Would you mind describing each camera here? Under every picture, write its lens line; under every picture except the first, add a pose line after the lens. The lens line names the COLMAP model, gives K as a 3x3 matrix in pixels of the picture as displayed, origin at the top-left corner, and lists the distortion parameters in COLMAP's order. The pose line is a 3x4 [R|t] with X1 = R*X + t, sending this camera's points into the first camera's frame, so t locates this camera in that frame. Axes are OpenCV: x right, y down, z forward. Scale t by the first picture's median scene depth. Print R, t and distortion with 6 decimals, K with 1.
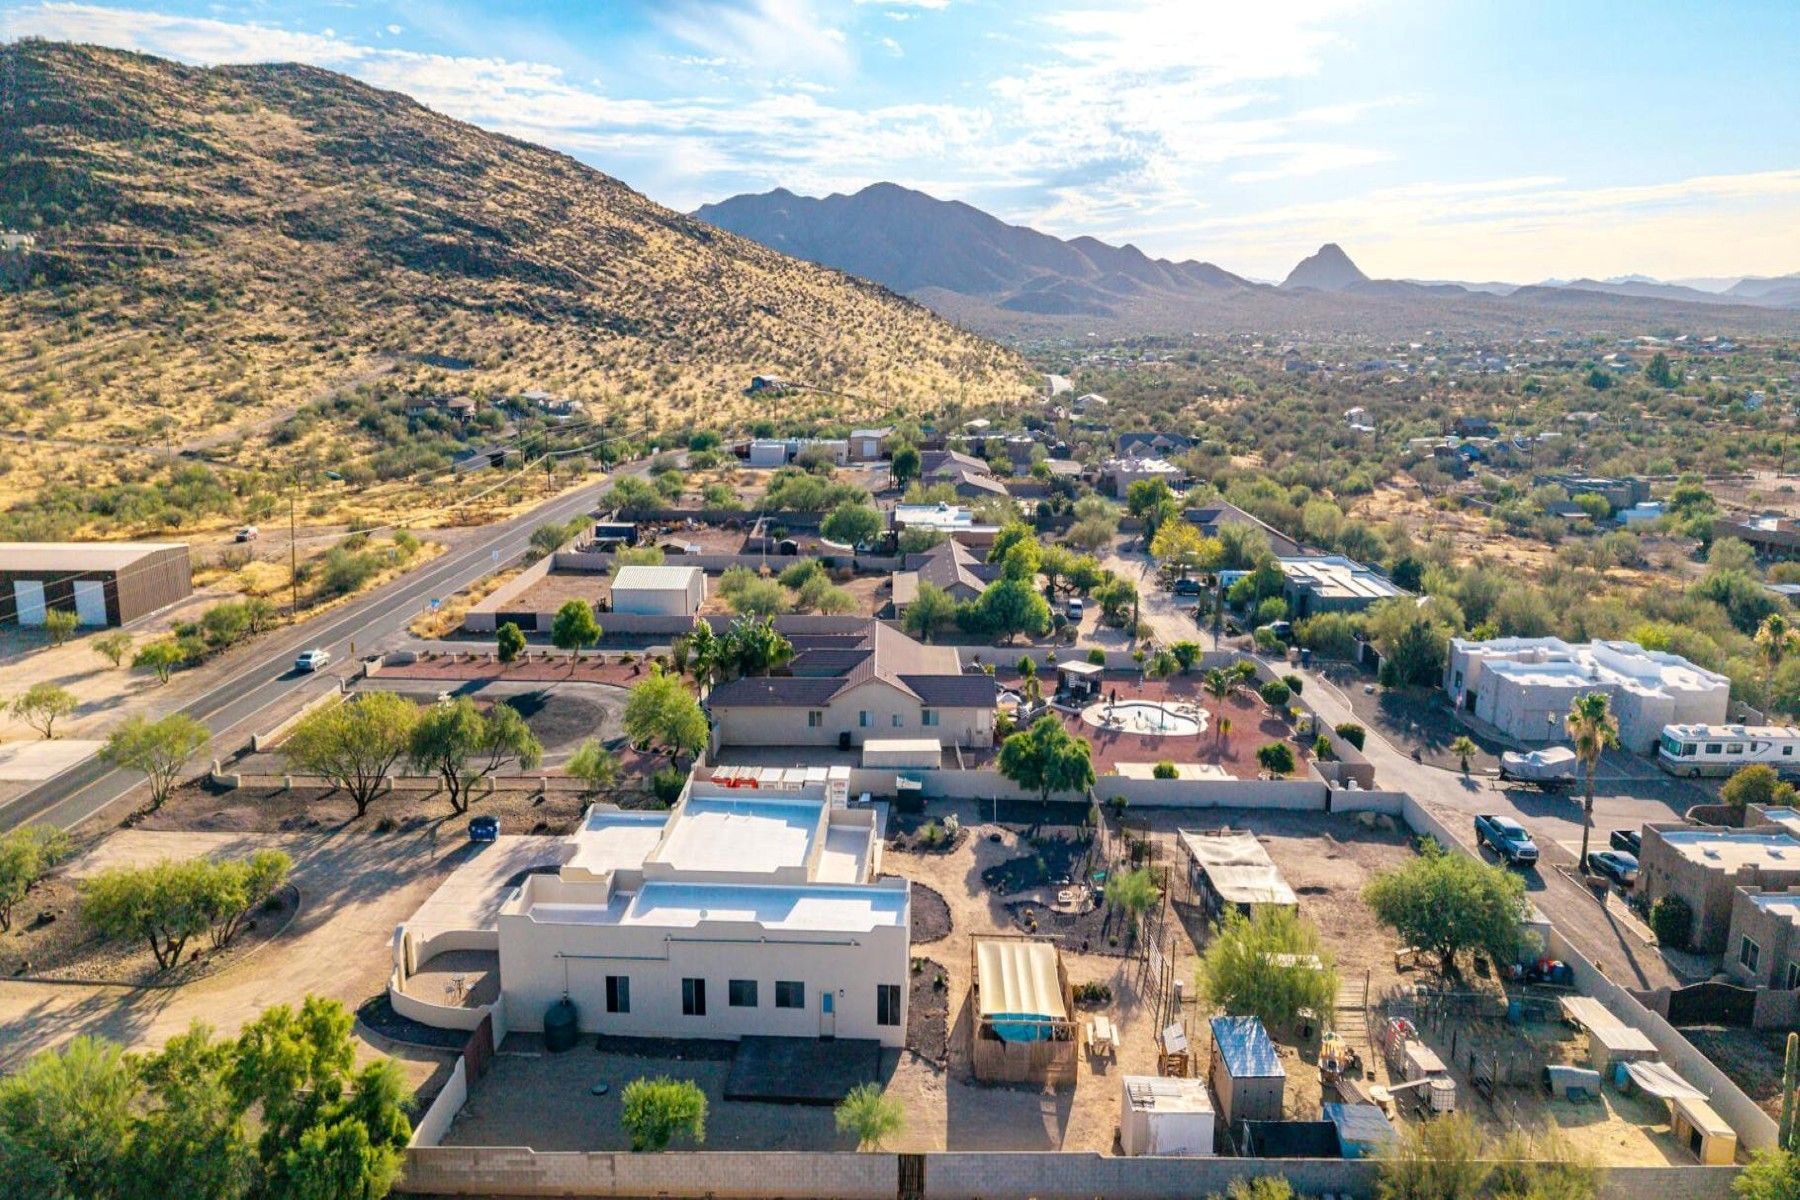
lens RADIAL K [[1187.5, 0, 892.3], [0, 1187.5, 557.9], [0, 0, 1]] dist [0.064213, -0.066005]
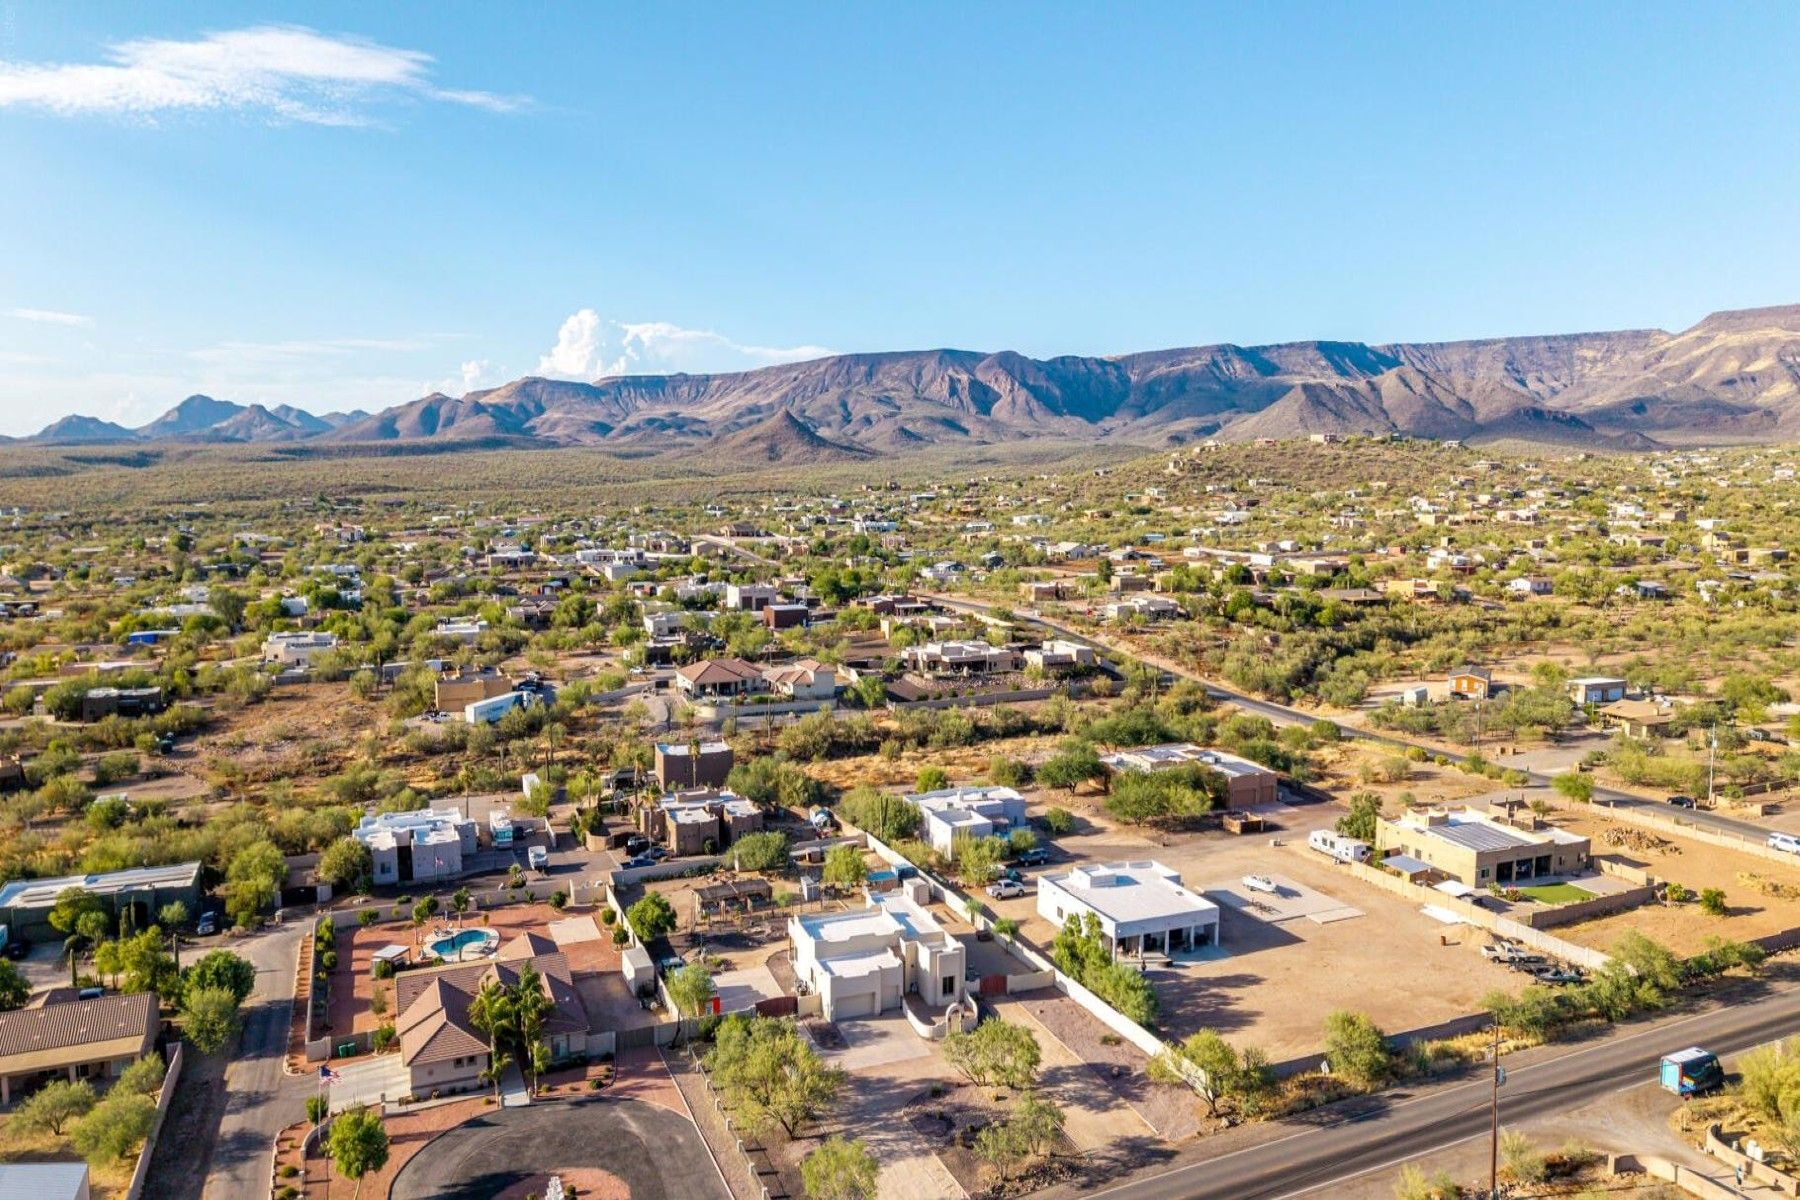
lens RADIAL K [[1218.9, 0, 899.5], [0, 1218.9, 498.4], [0, 0, 1]] dist [0.023696, -0.017177]
pose [[-0.401989, -0.048383, 0.914366, -0.302395], [0.177239, 0.975605, 0.129544, -0.109421], [-0.898327, 0.214136, -0.383607, 0.232307]]
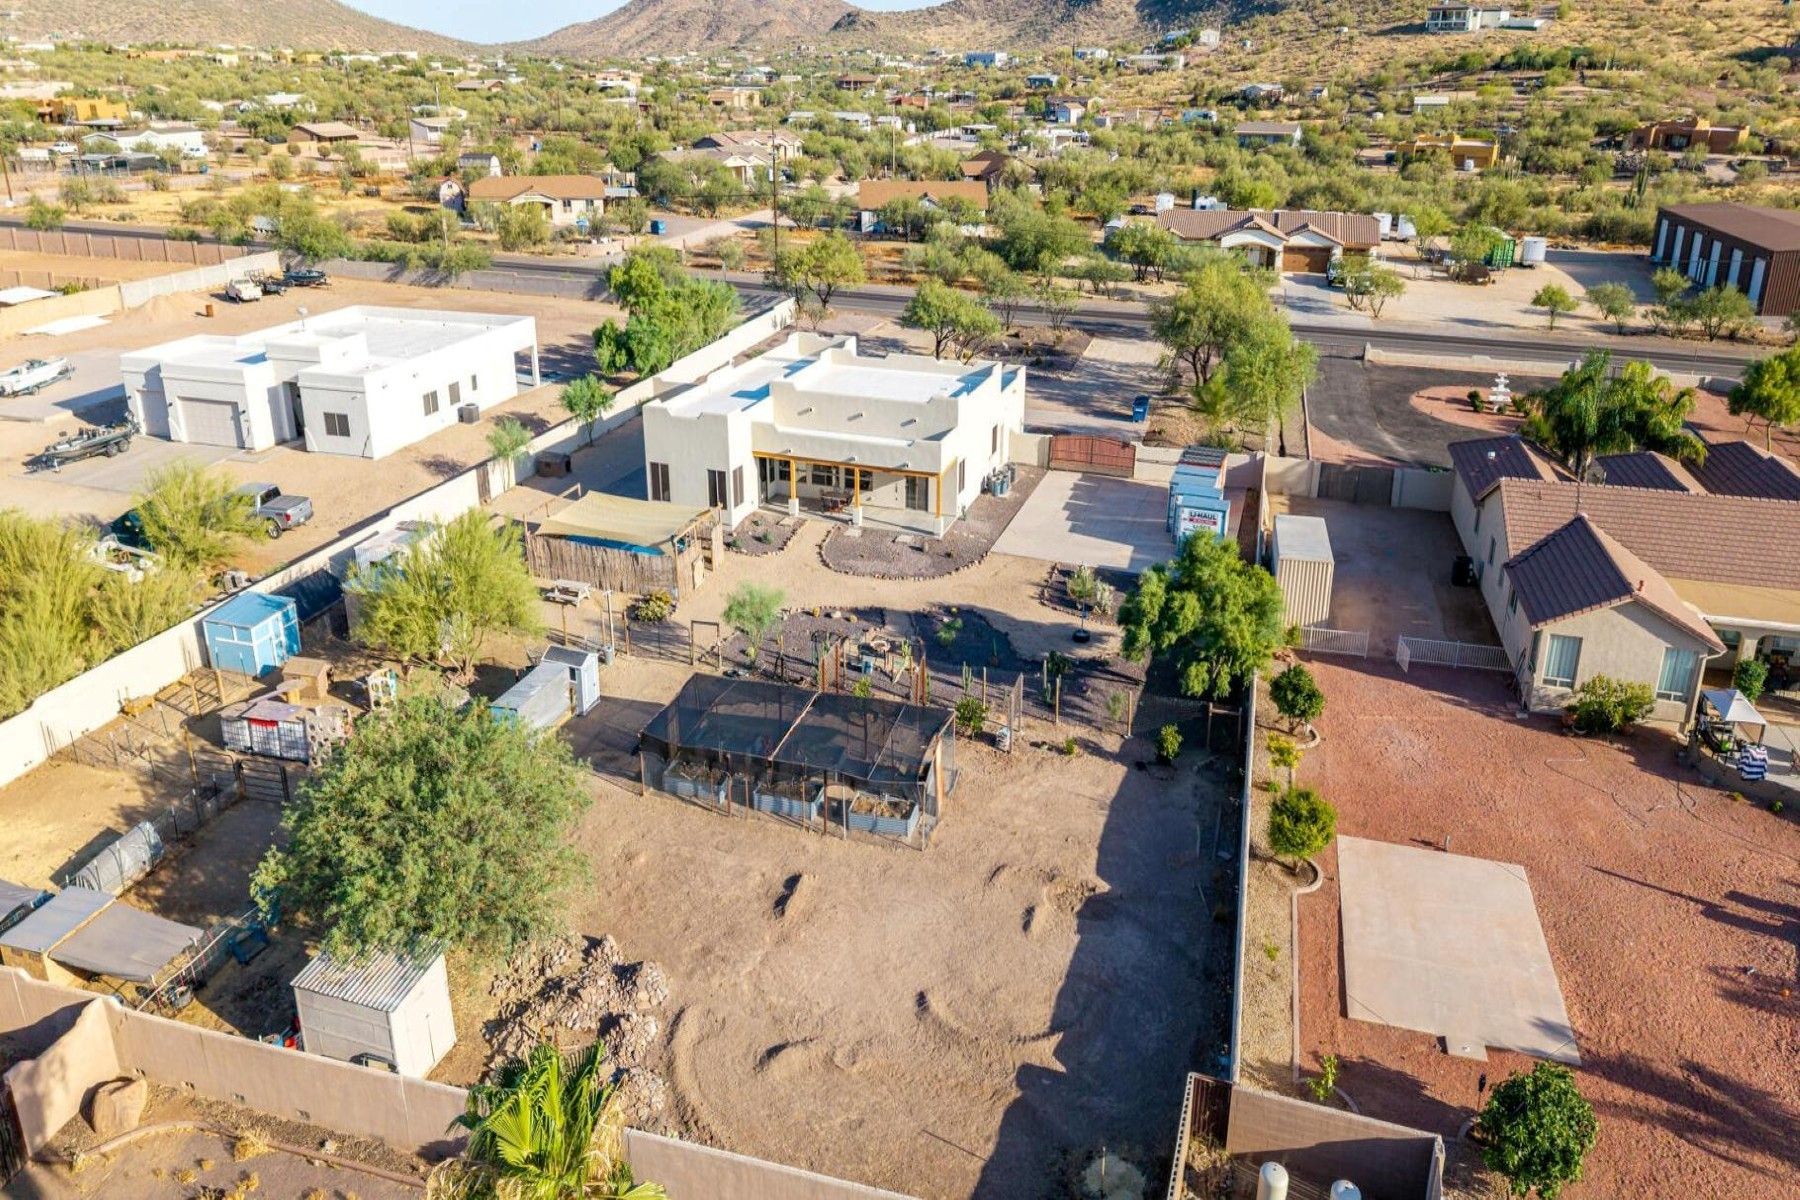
lens RADIAL K [[1218.9, 0, 899.5], [0, 1218.9, 498.4], [0, 0, 1]] dist [0.023696, -0.017177]
pose [[-0.282303, 0.319957, -0.904396, 0.122277], [-0.210221, 0.899196, 0.383737, -0.010832], [0.936009, 0.298453, -0.186584, 0.181008]]
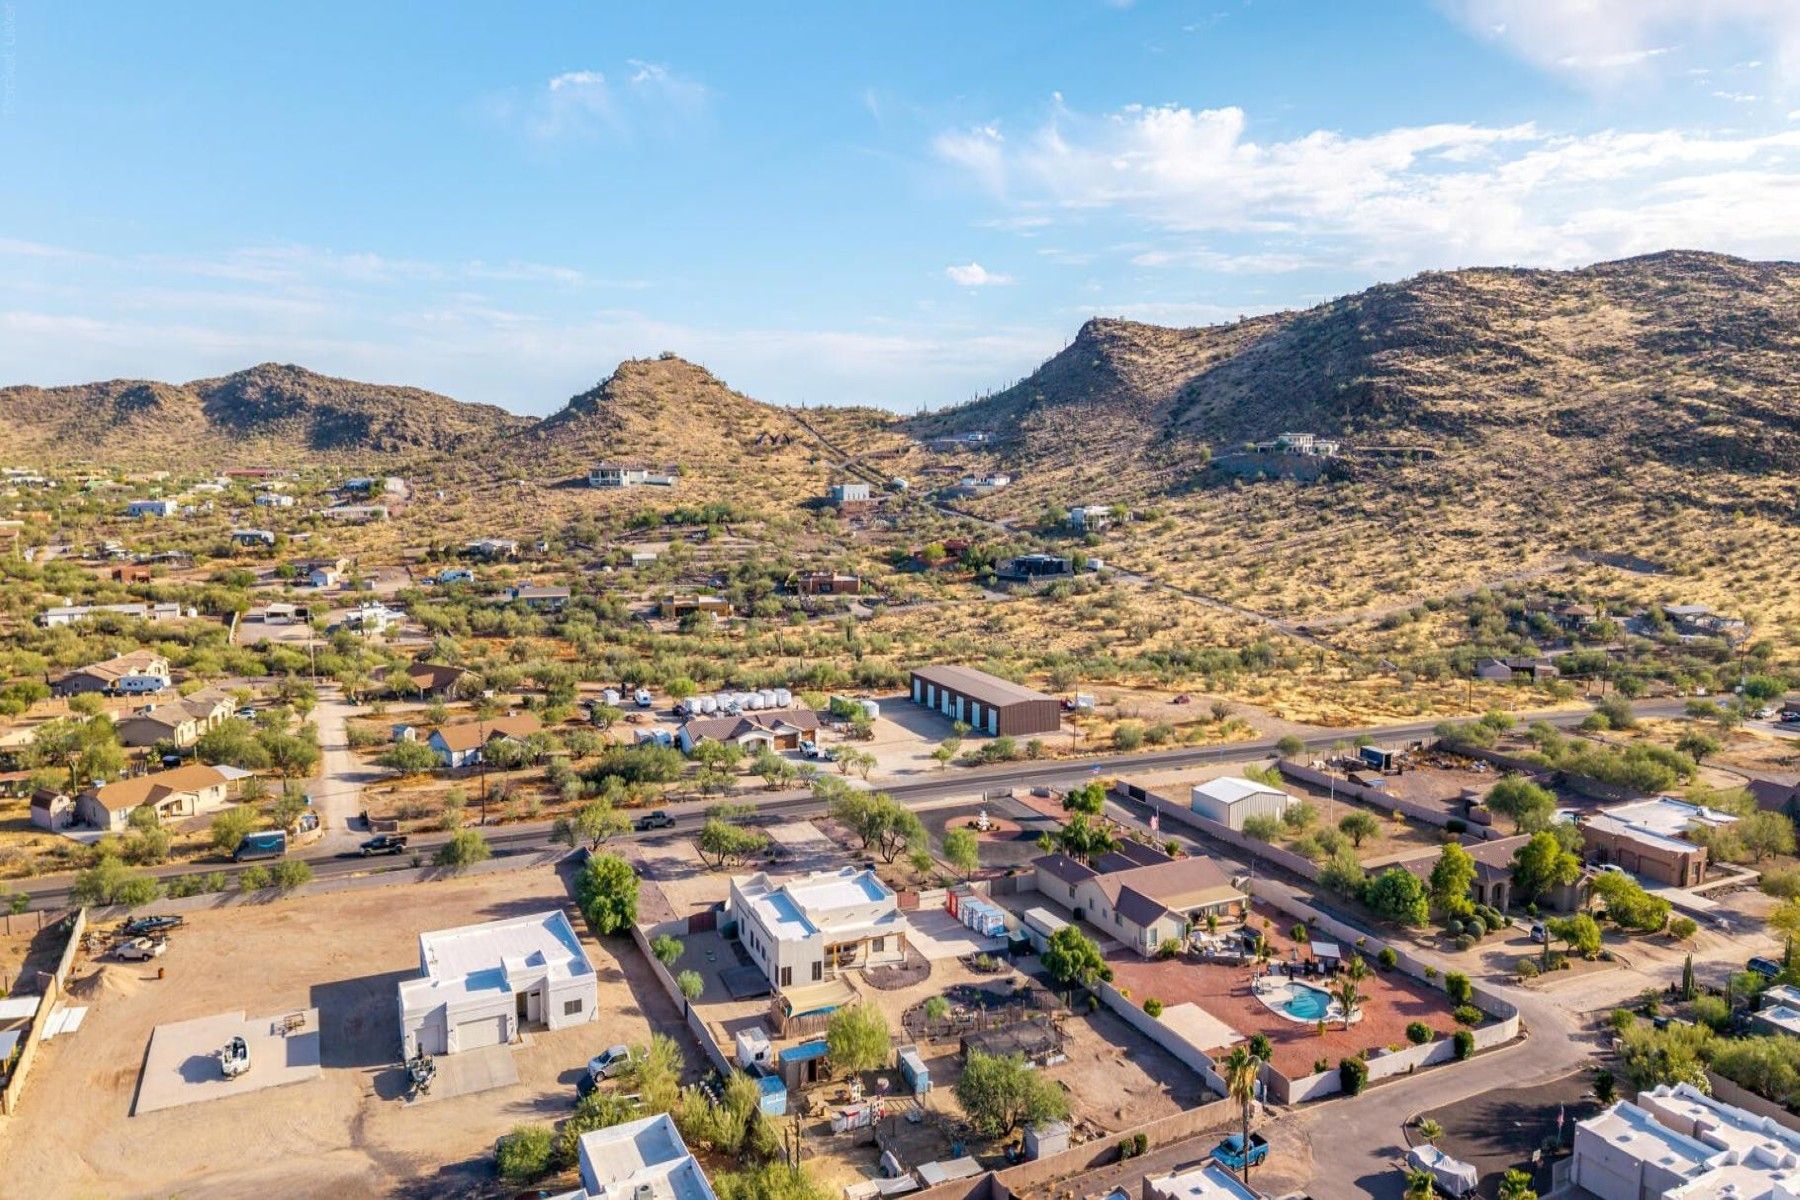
lens RADIAL K [[1192.6, 0, 895.3], [0, 1192.6, 641.2], [0, 0, 1]] dist [0.073134, -0.092432]
pose [[0.432547, 0.149153, -0.889189, 0.248152], [-0.189485, 0.979234, 0.072082, -0.053542], [0.881475, 0.137309, 0.451827, 0.013278]]
